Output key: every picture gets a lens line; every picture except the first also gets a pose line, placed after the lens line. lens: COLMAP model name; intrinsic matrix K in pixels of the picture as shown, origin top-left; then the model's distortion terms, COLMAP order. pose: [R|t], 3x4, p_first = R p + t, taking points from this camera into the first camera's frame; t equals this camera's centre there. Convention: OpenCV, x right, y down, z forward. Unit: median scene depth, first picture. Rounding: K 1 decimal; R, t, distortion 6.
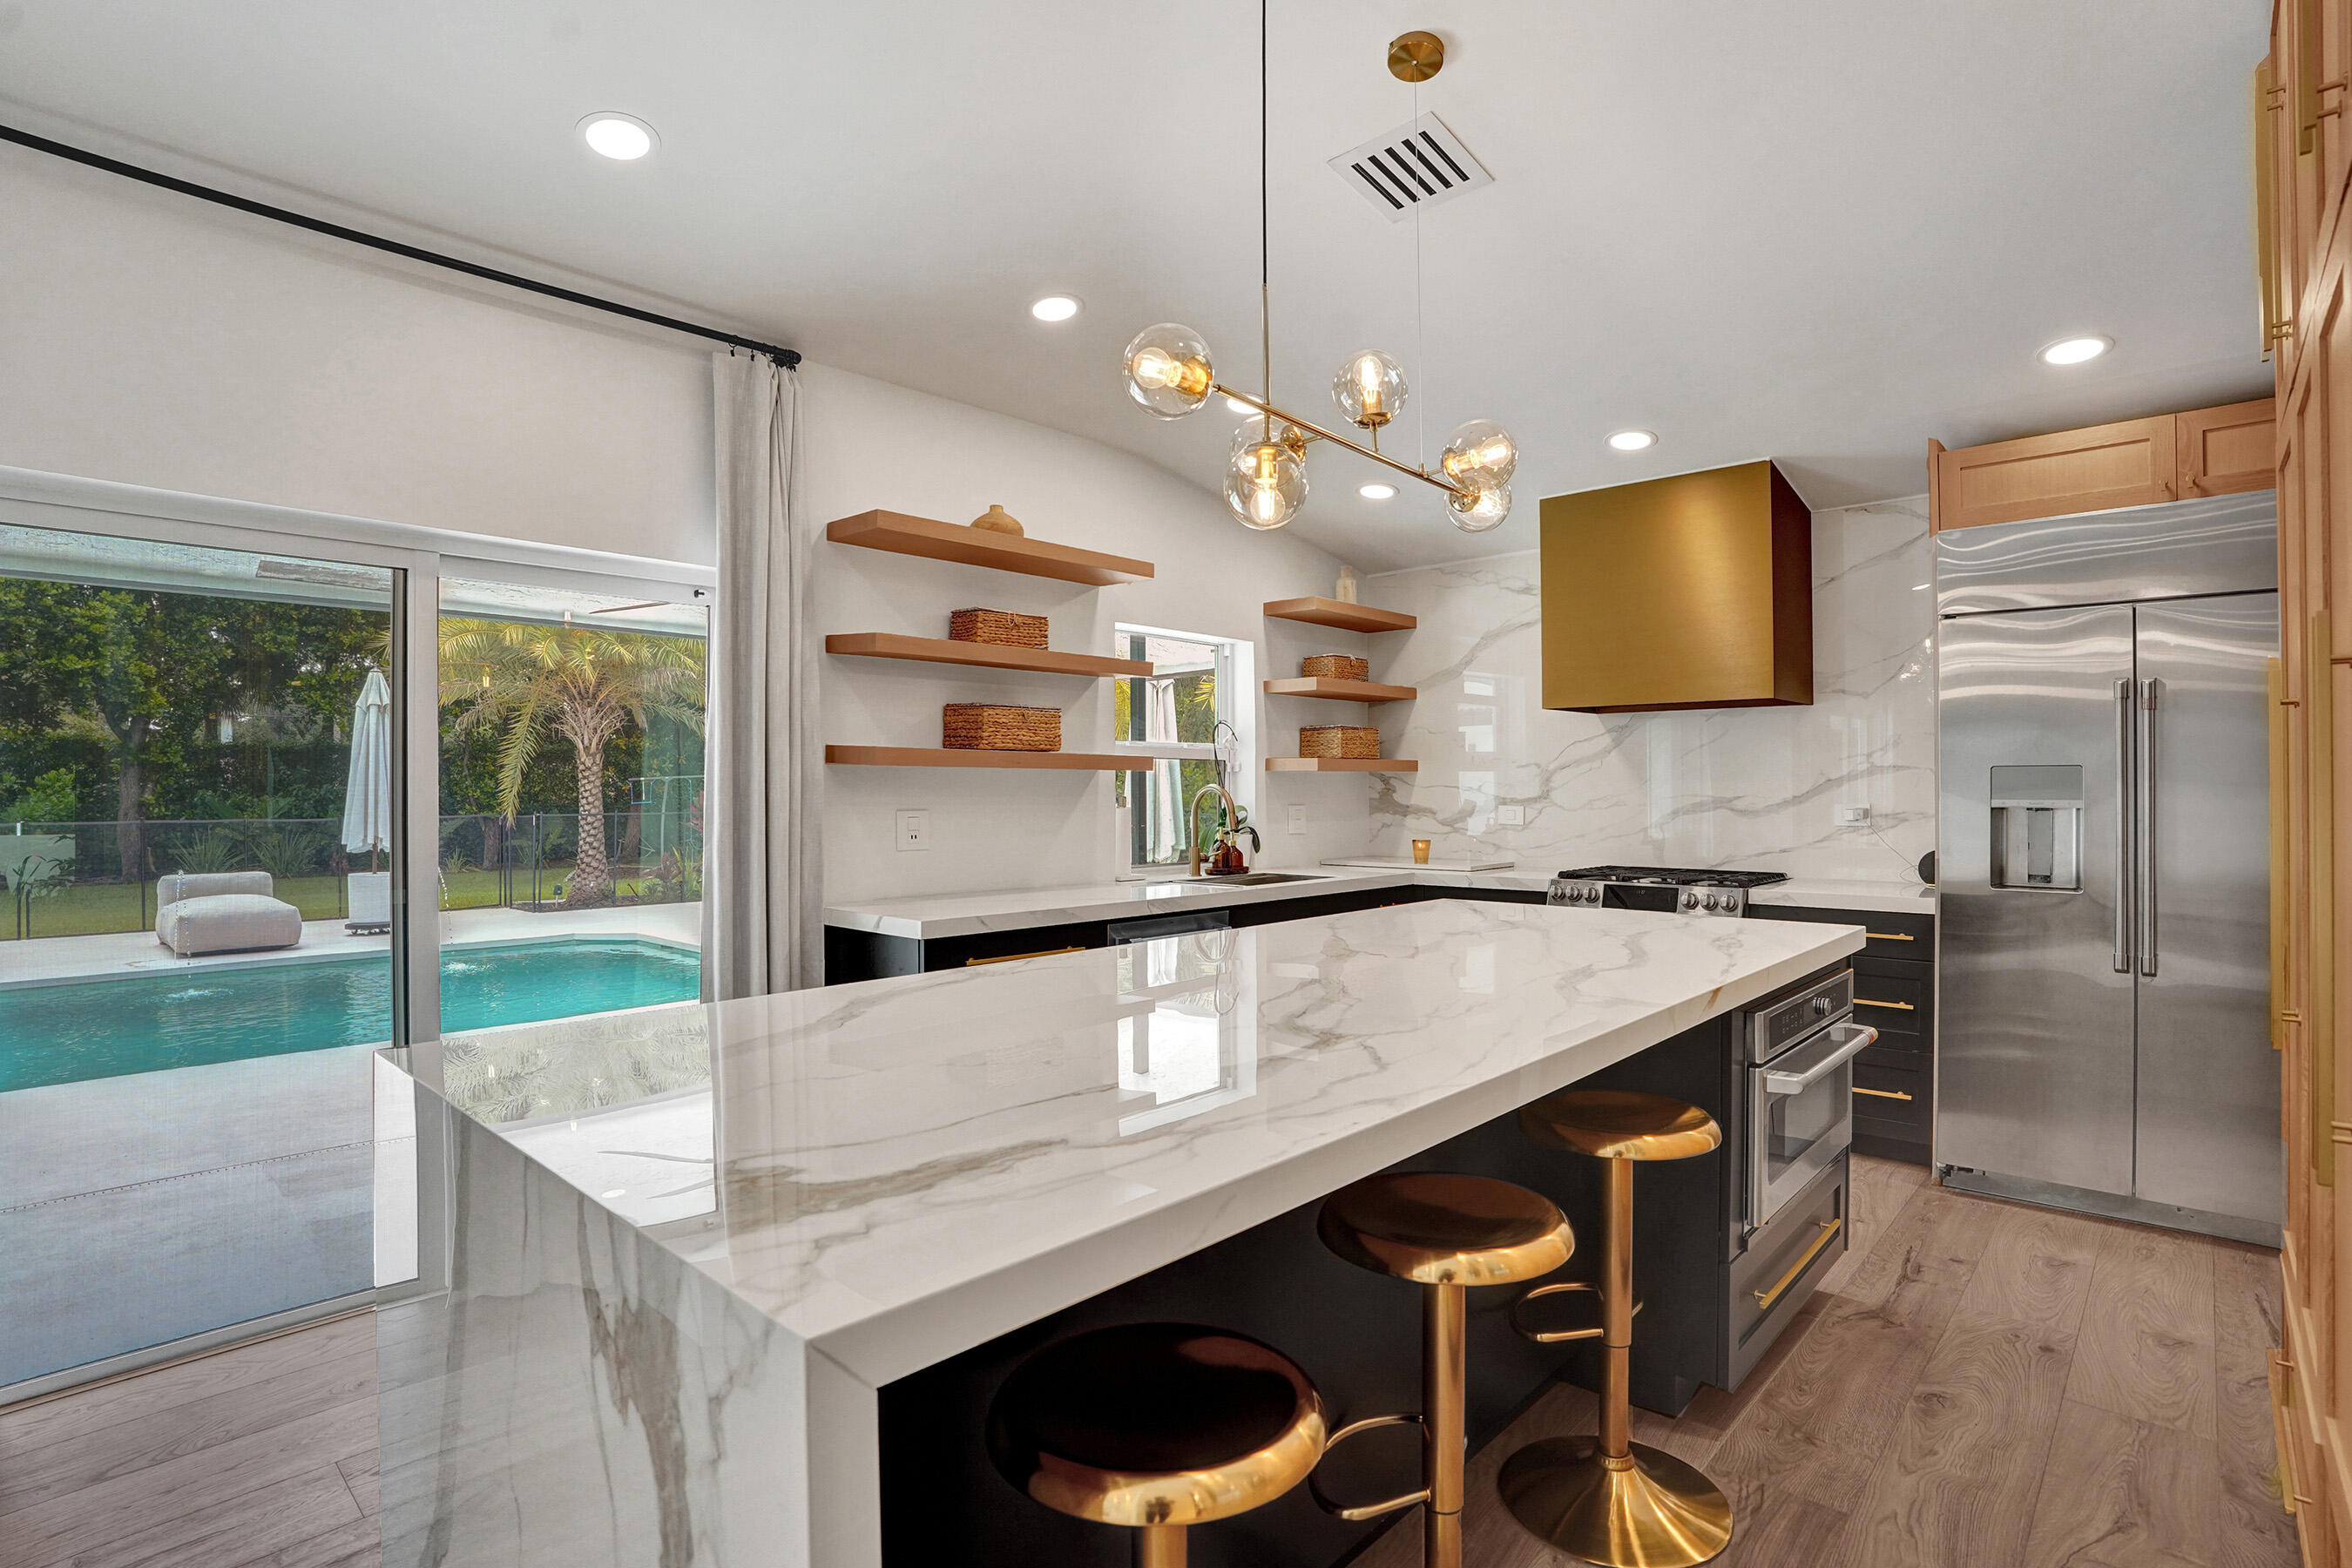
lens RADIAL K [[1153.1, 0, 1176.0], [0, 1153.1, 784.0], [0, 0, 1]] dist [-0.049904, 0.000183]
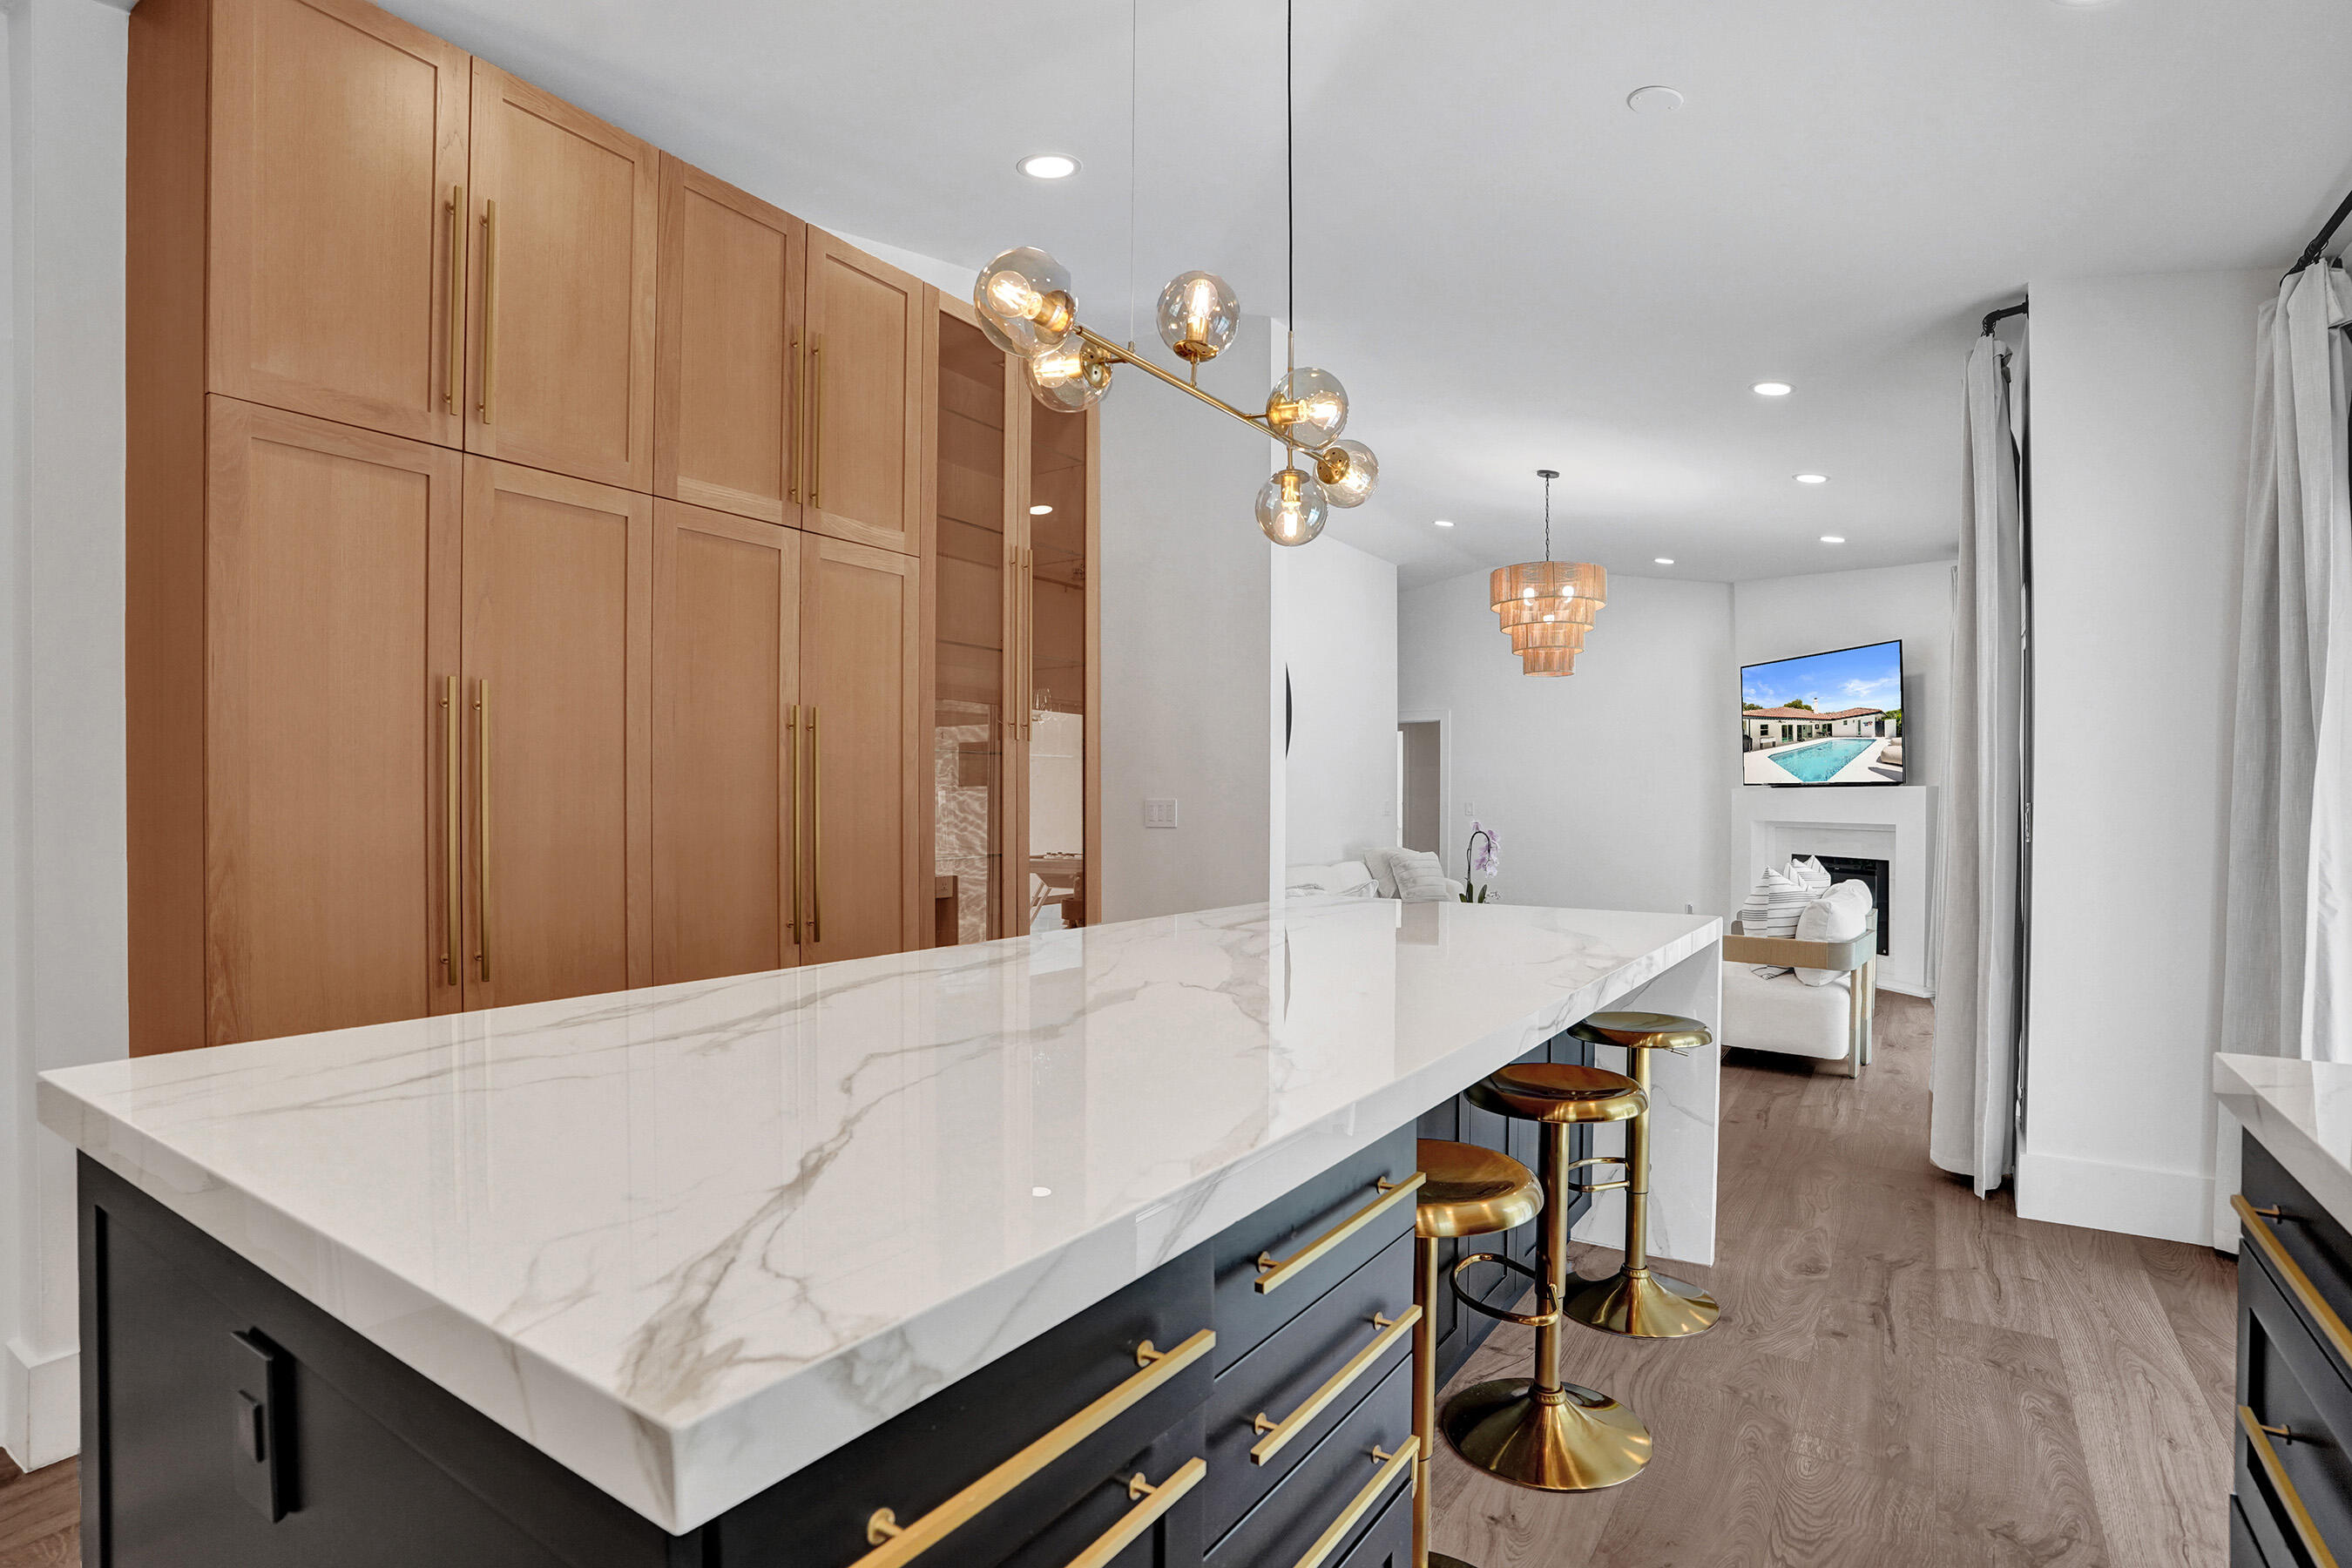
lens RADIAL K [[1138.3, 0, 1231.8], [0, 1138.3, 819.5], [0, 0, 1]] dist [-0.063136, 0.025827]
pose [[-0.983451, 0.003340, -0.181146, 0.157395], [0.001821, 0.999962, 0.008550, 0.019274], [0.181168, 0.008079, -0.983419, 0.938144]]
